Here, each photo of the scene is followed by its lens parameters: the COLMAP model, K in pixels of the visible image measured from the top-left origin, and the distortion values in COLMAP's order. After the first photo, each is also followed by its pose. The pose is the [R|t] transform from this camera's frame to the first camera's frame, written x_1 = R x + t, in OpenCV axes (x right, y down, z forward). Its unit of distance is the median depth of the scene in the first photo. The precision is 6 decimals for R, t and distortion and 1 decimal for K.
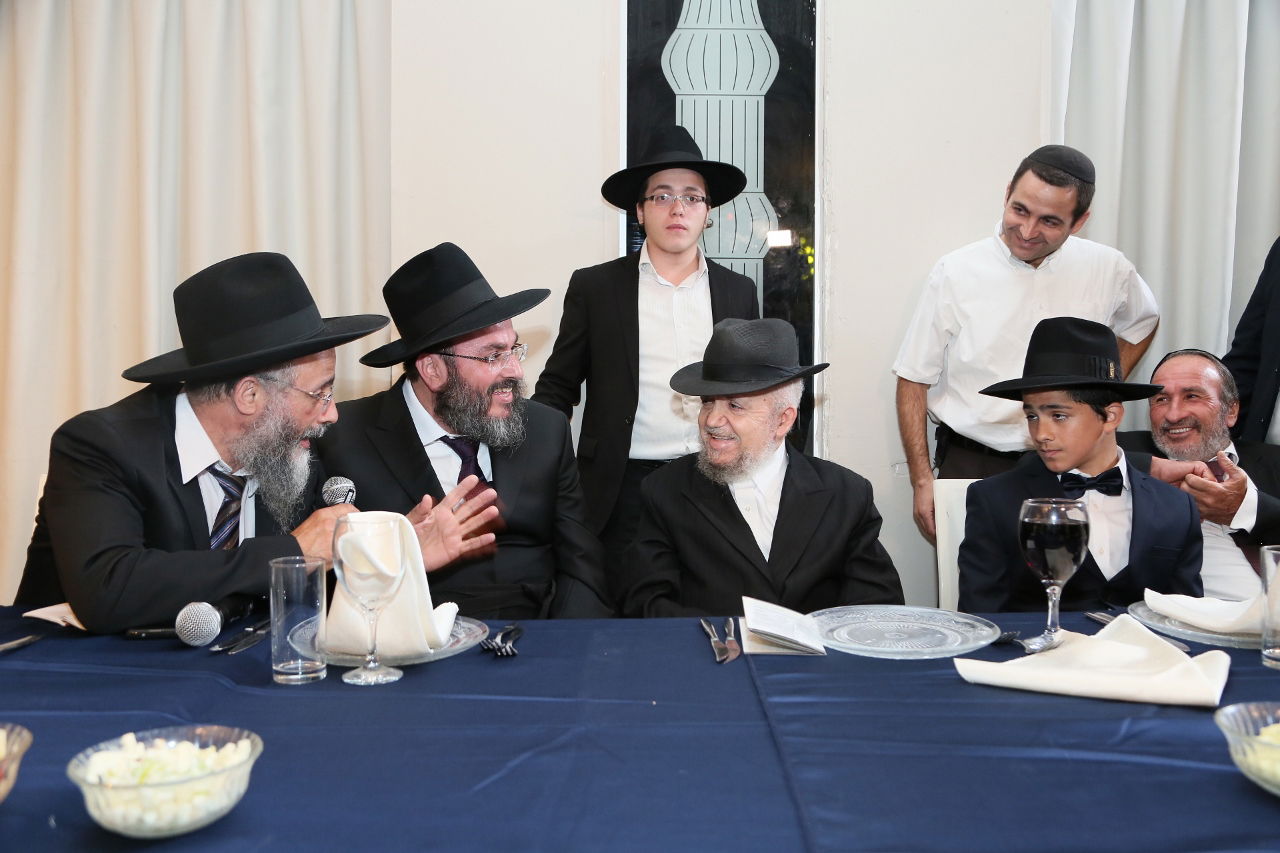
lens RADIAL K [[1028.3, 0, 640.0], [0, 1028.3, 426.5], [0, 0, 1]] dist [-0.073632, 0.073837]
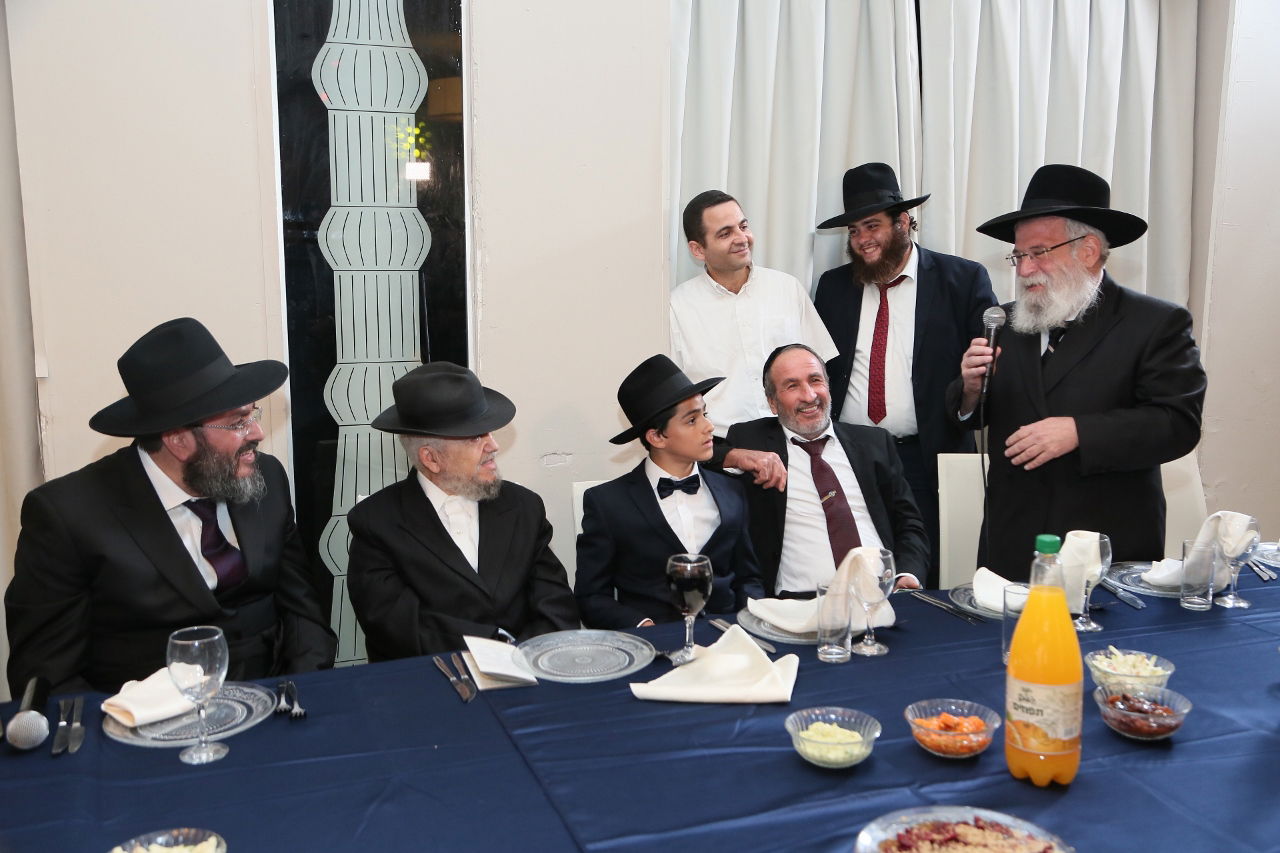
lens RADIAL K [[1102.9, 0, 639.8], [0, 1102.9, 430.1], [0, 0, 1]] dist [-0.054389, 0.077019]
pose [[0.933836, -0.051530, 0.353970, -0.202581], [0.019760, 0.995490, 0.092790, -0.258736], [-0.357155, -0.079656, 0.930643, -0.414924]]
